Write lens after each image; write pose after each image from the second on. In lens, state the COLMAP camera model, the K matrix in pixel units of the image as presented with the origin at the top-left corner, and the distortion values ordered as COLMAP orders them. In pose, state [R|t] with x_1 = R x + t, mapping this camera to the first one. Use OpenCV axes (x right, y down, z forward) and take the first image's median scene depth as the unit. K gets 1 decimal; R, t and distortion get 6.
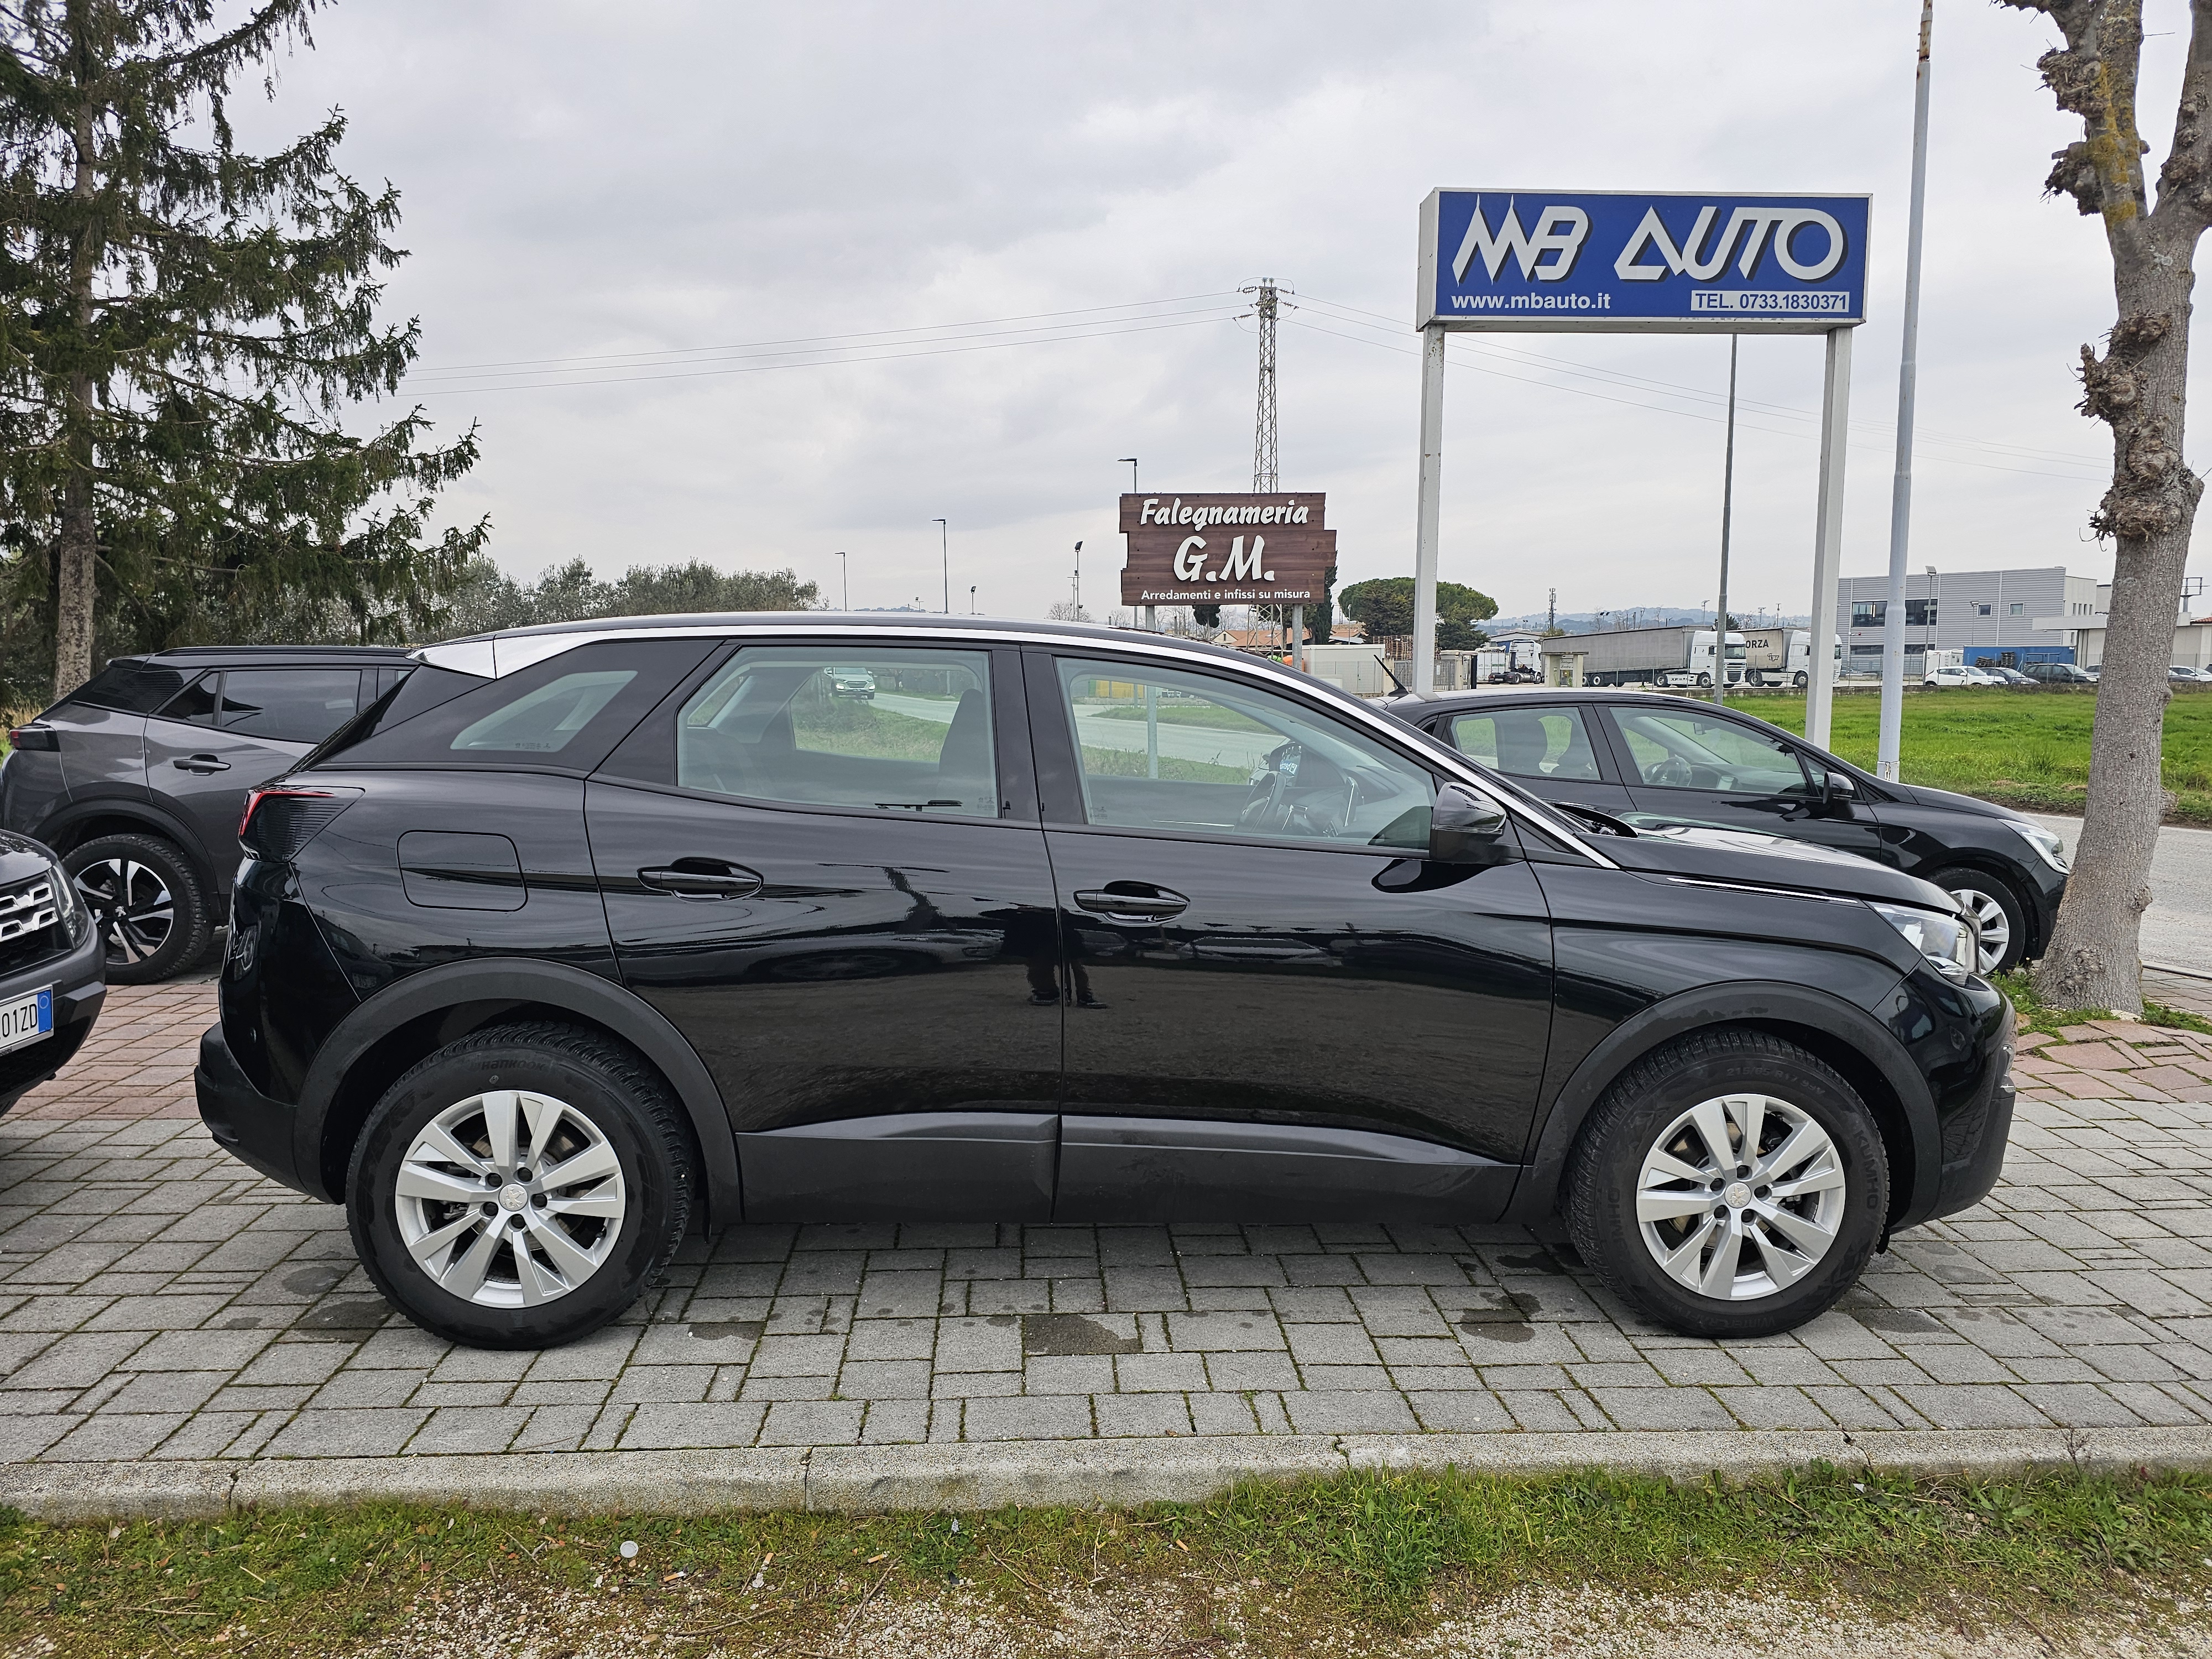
lens RADIAL K [[1466.3, 0, 1121.1], [0, 1466.3, 830.4], [0, 0, 1]] dist [0.060277, -0.056828]
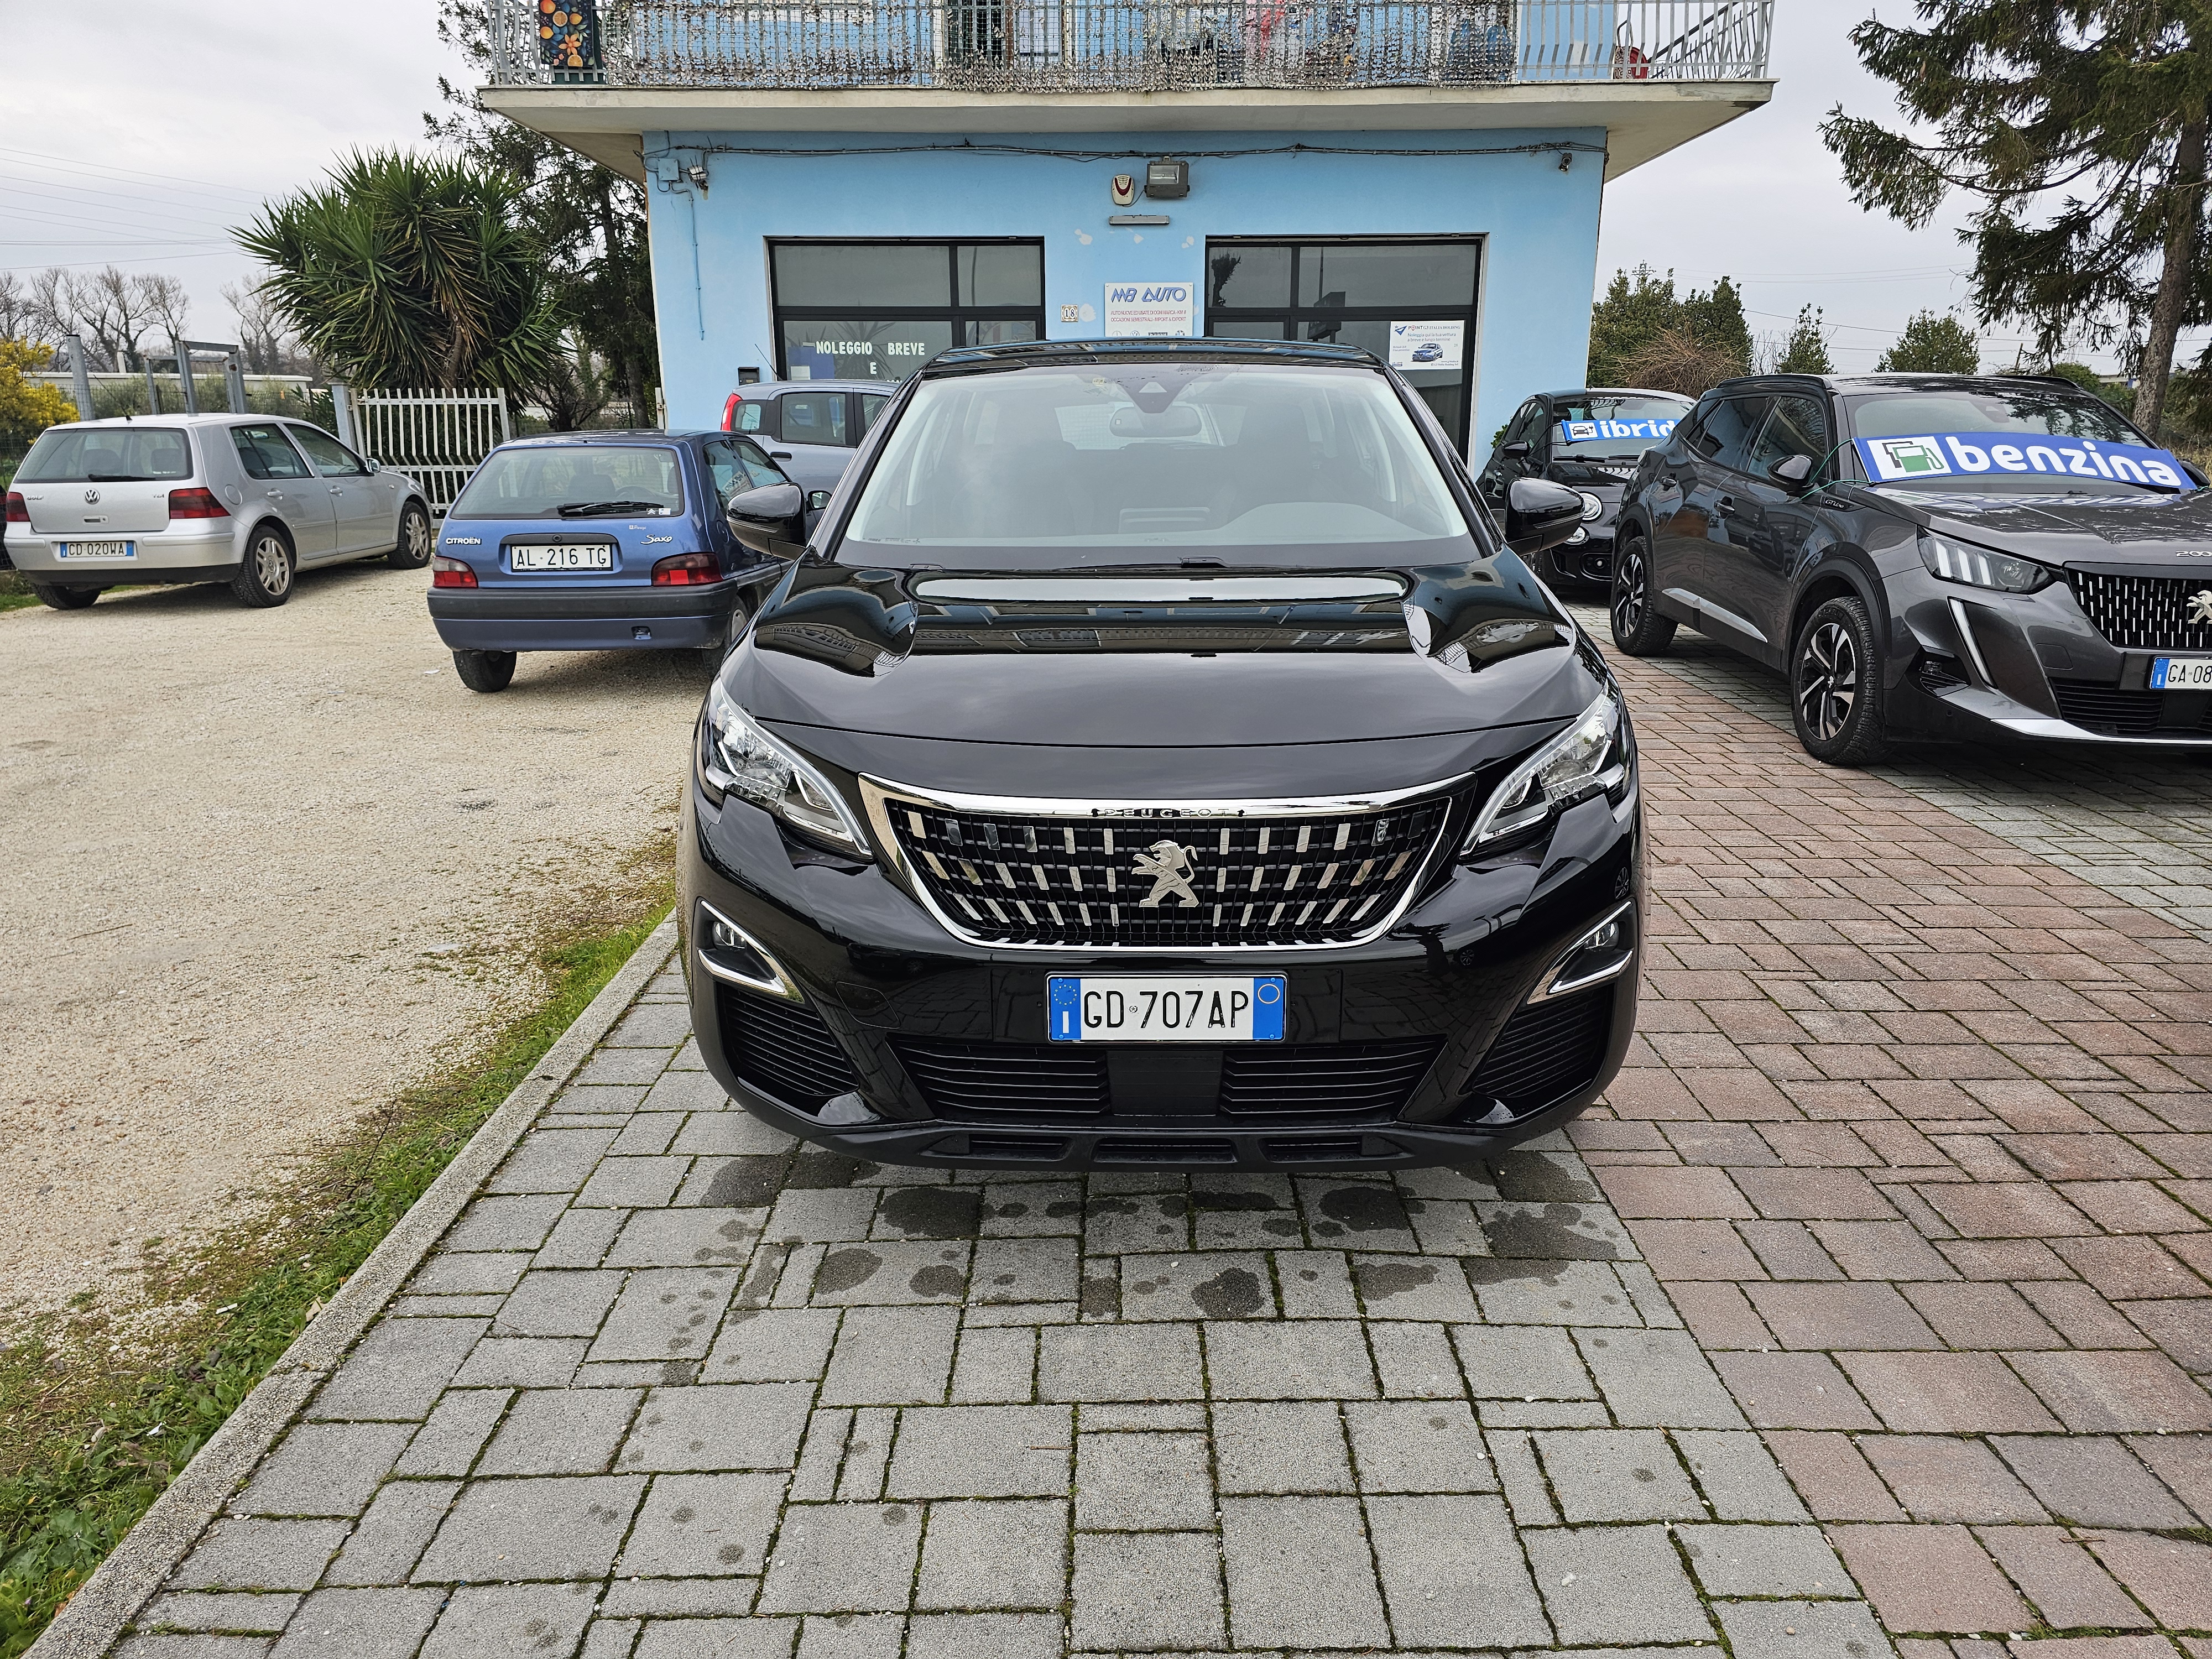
lens RADIAL K [[1466.3, 0, 1127.0], [0, 1466.3, 843.0], [0, 0, 1]] dist [0.060277, -0.056828]
pose [[-0.069449, 0.271560, -0.959912, 0.745004], [-0.103965, 0.955026, 0.277700, -0.059221], [0.992153, 0.119083, -0.038093, 0.728334]]
